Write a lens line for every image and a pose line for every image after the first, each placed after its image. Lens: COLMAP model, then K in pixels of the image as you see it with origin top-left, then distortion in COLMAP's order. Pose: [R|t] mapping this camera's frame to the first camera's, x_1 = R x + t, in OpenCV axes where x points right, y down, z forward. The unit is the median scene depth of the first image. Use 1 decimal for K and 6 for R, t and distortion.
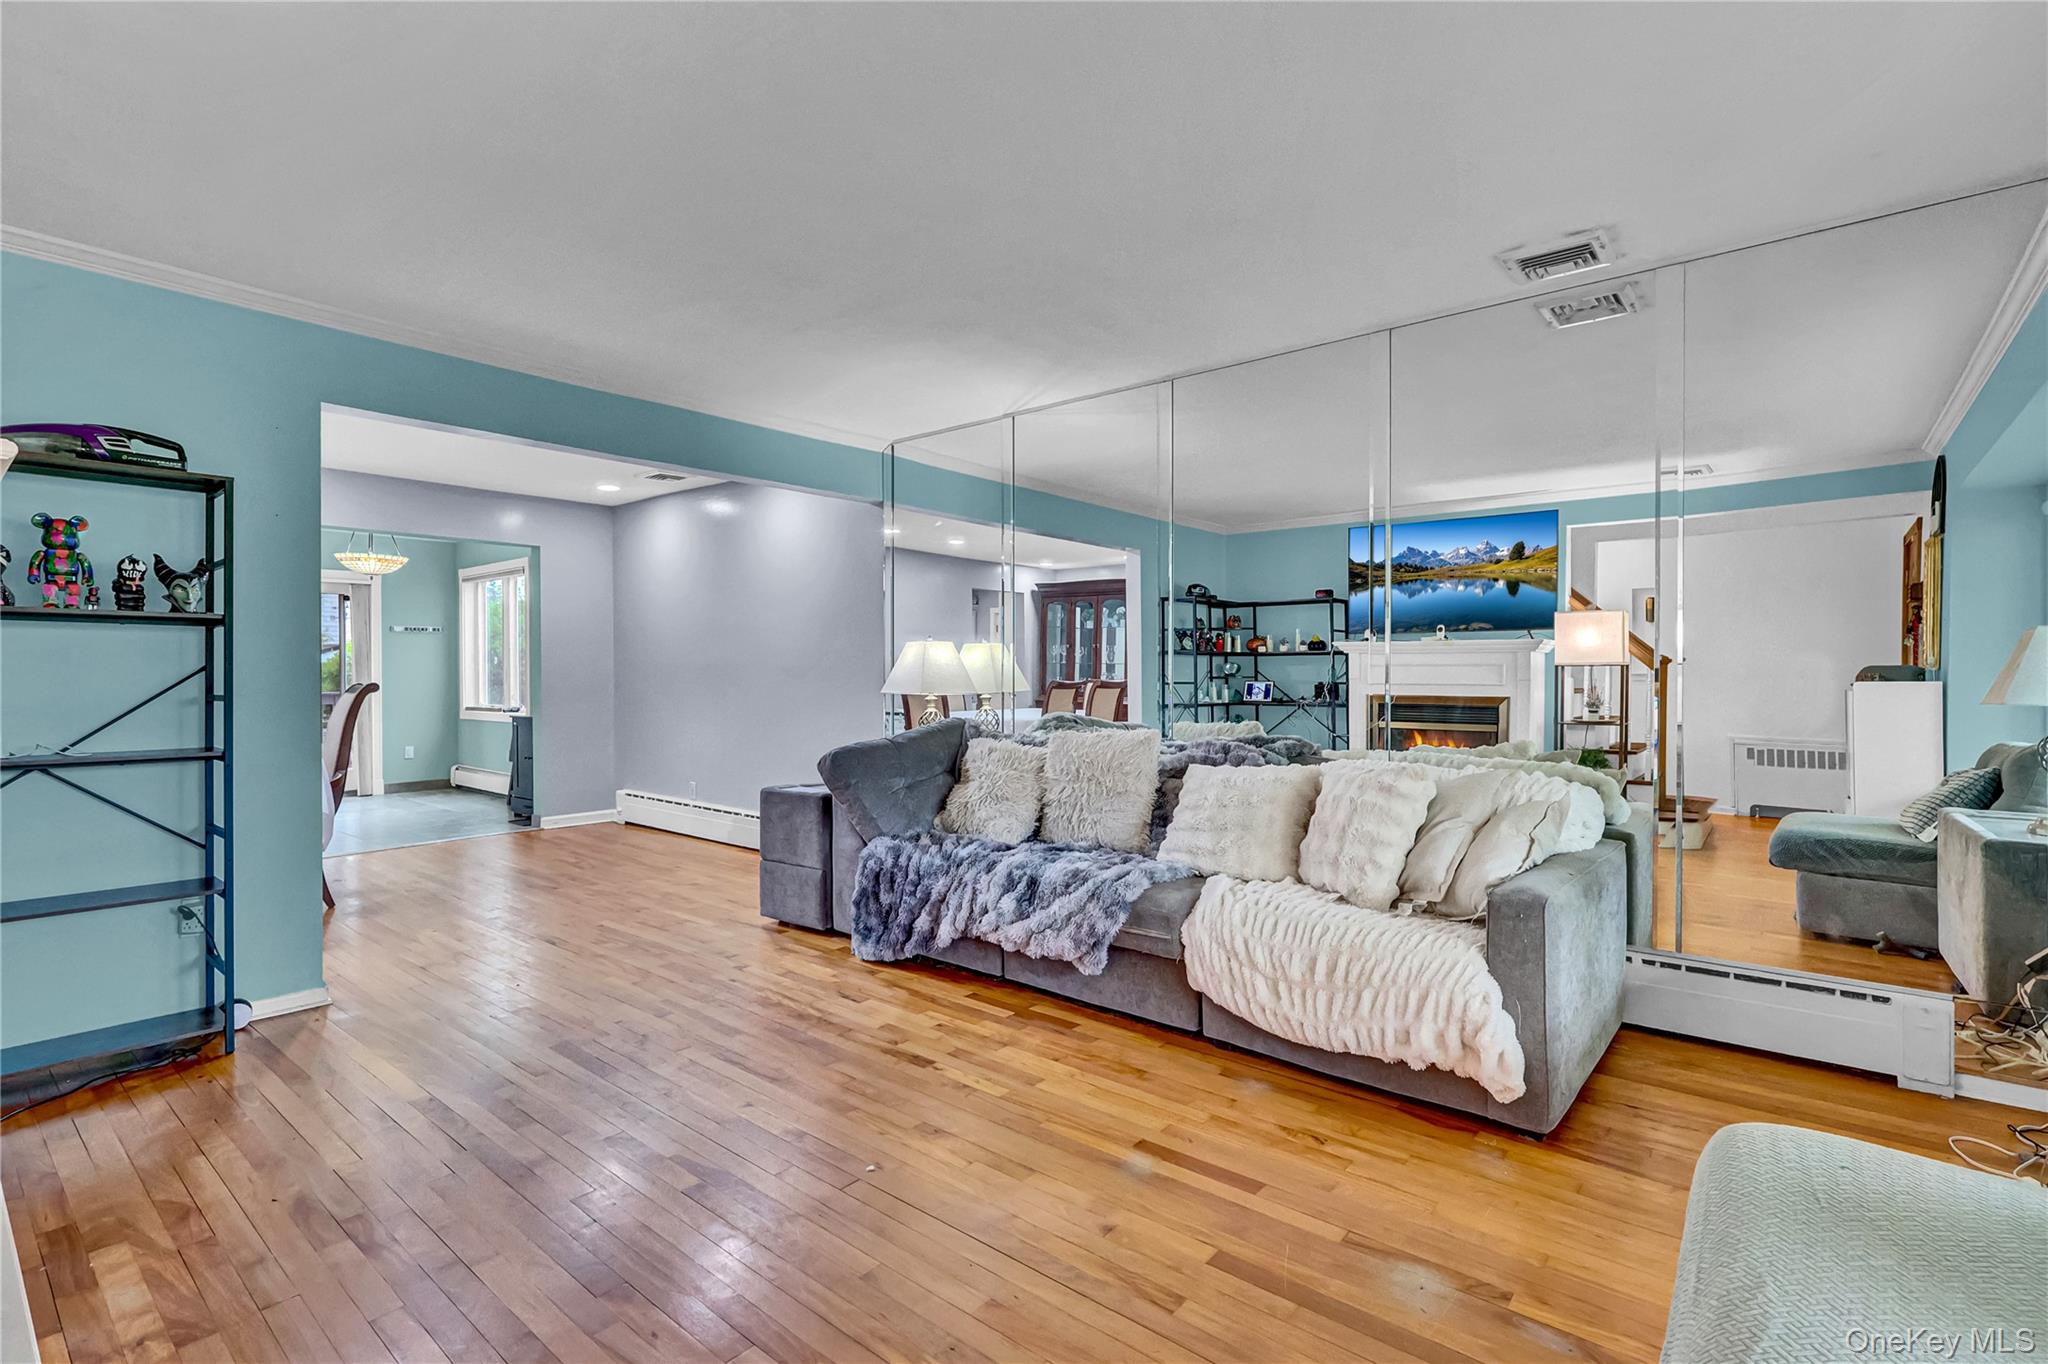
lens RADIAL K [[951.5, 0, 1023.2], [0, 951.5, 671.4], [0, 0, 1]] dist [-0.003056, 0.000190]
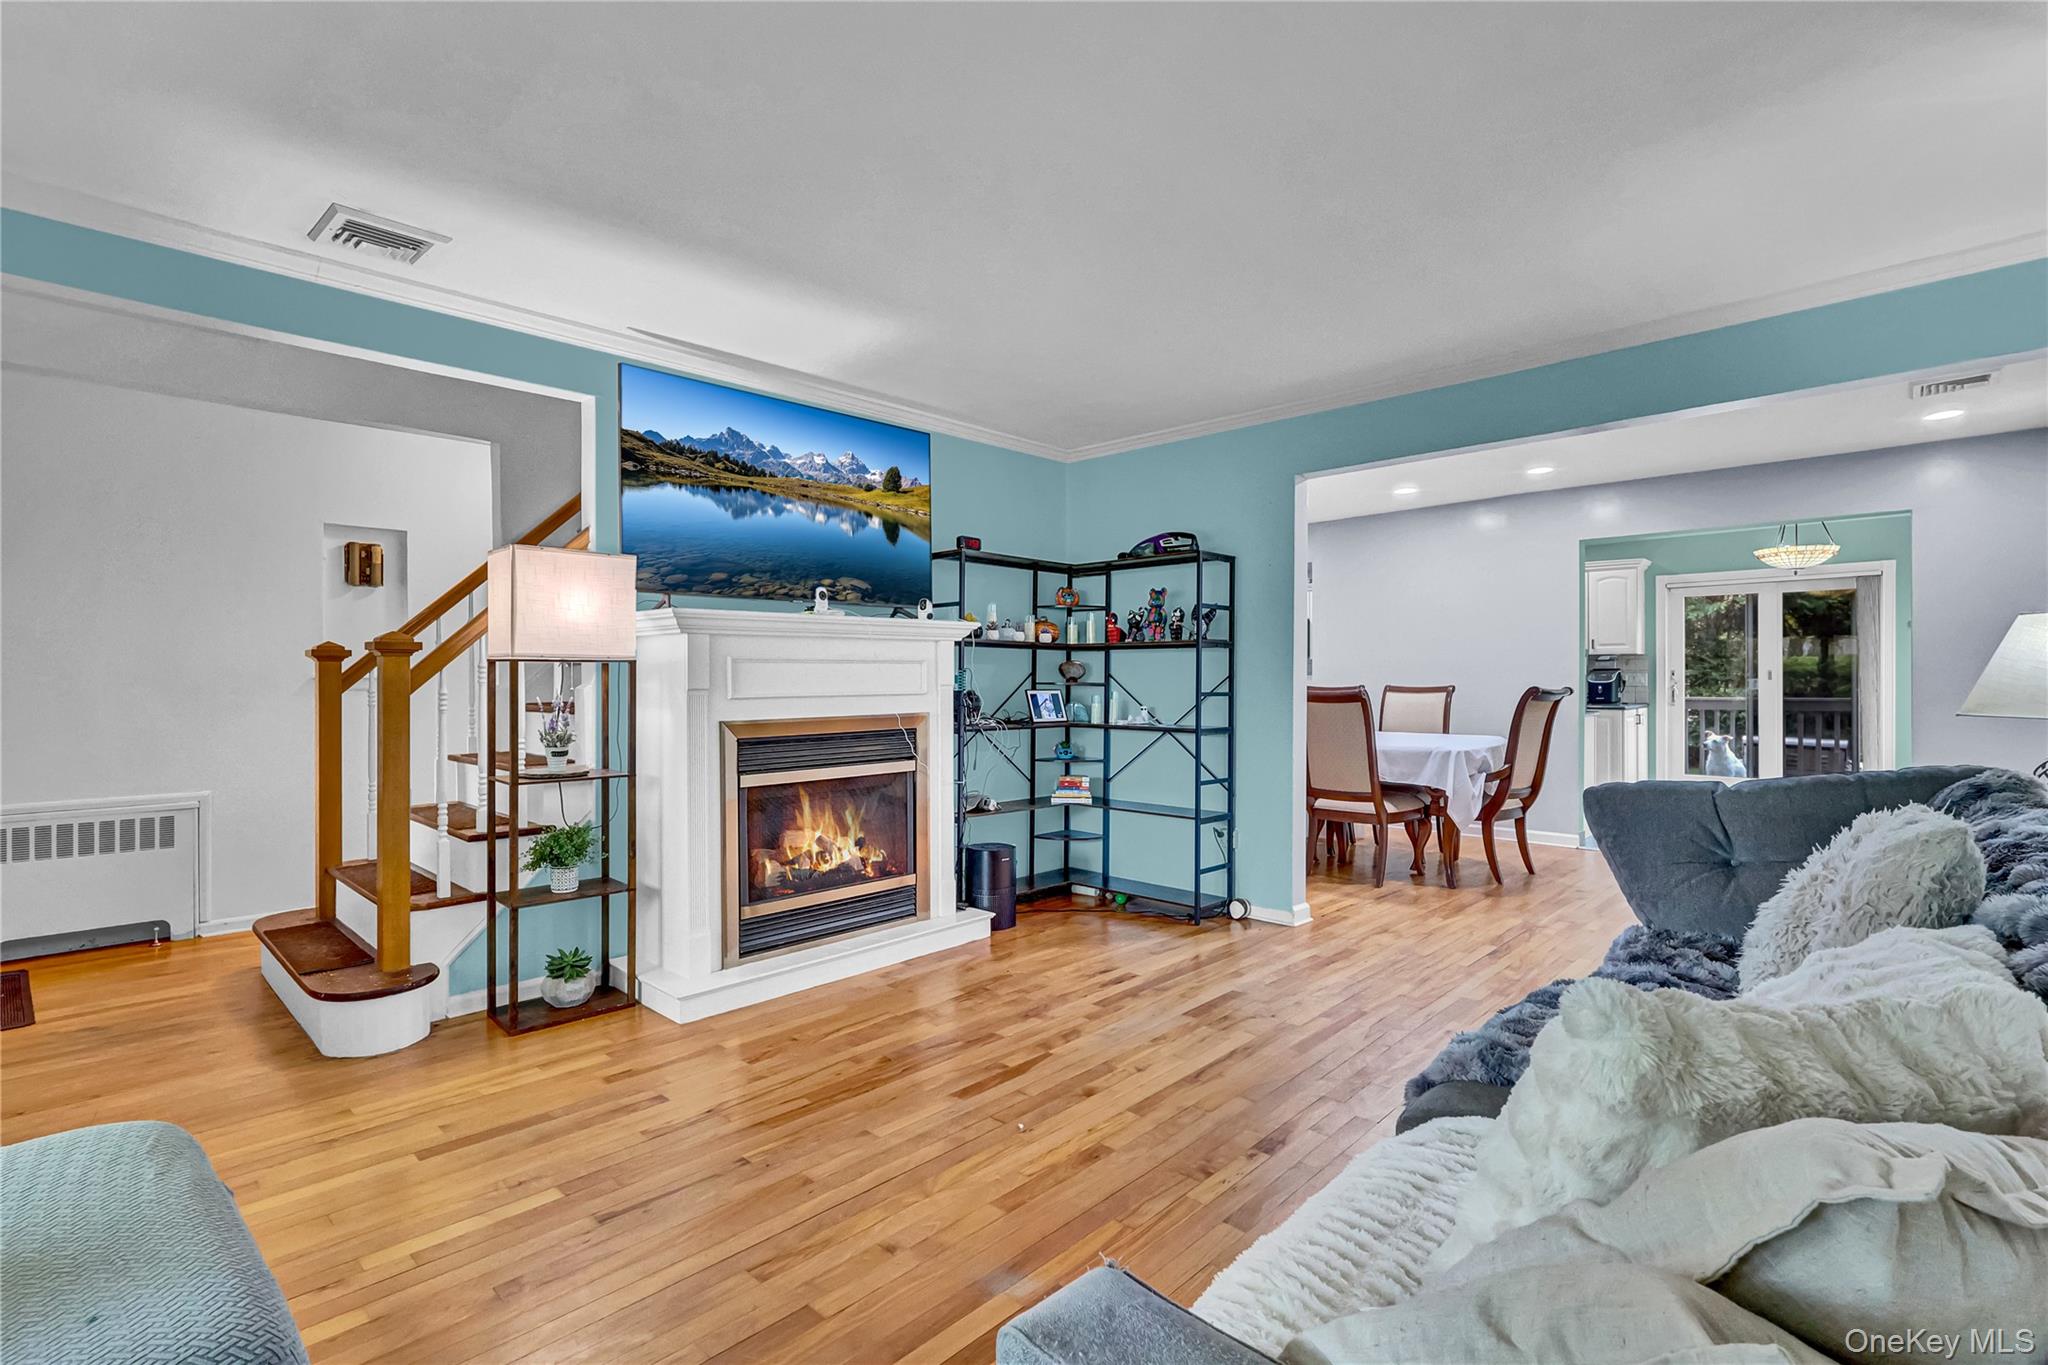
lens RADIAL K [[945.9, 0, 1027.8], [0, 945.9, 696.9], [0, 0, 1]] dist [0.000282, 0.000090]
pose [[-0.060407, 0.018765, -0.997997, 0.742453], [-0.000304, 0.999823, 0.018818, 0.002906], [0.998174, 0.001440, -0.060391, 0.859492]]
